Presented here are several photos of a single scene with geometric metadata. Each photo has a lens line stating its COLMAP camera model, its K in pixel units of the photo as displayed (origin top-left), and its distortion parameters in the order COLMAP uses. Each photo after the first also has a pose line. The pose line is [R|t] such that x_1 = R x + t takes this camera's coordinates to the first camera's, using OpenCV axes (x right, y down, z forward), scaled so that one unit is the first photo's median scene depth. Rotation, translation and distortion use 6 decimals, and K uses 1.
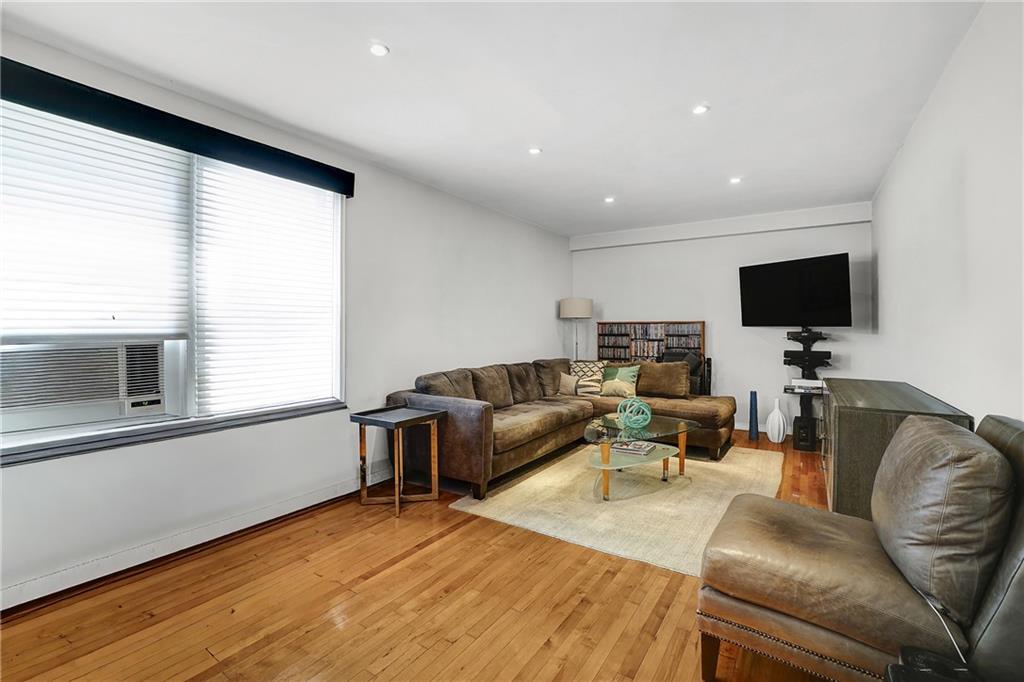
lens RADIAL K [[462.9, 0, 515.4], [0, 462.9, 336.1], [0, 0, 1]] dist [-0.001295, 0.000468]
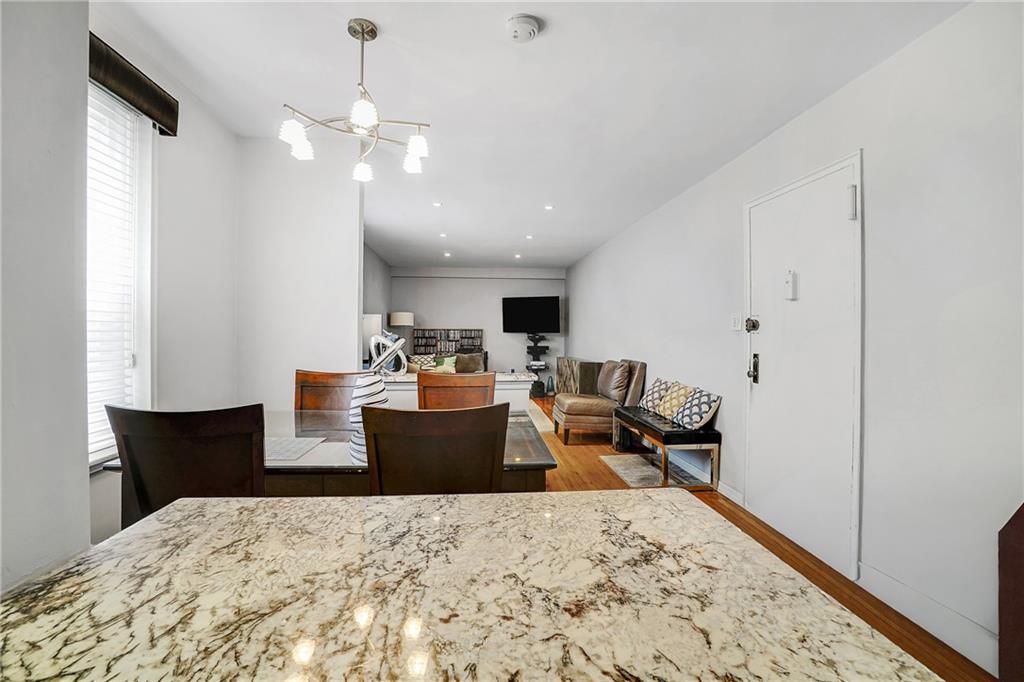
lens RADIAL K [[462.9, 0, 515.4], [0, 462.9, 336.1], [0, 0, 1]] dist [-0.001295, 0.000468]
pose [[0.790803, 0.005553, 0.612045, -0.543811], [0.001280, 0.999942, -0.010726, 0.011036], [-0.612069, 0.009265, 0.790750, -0.394184]]
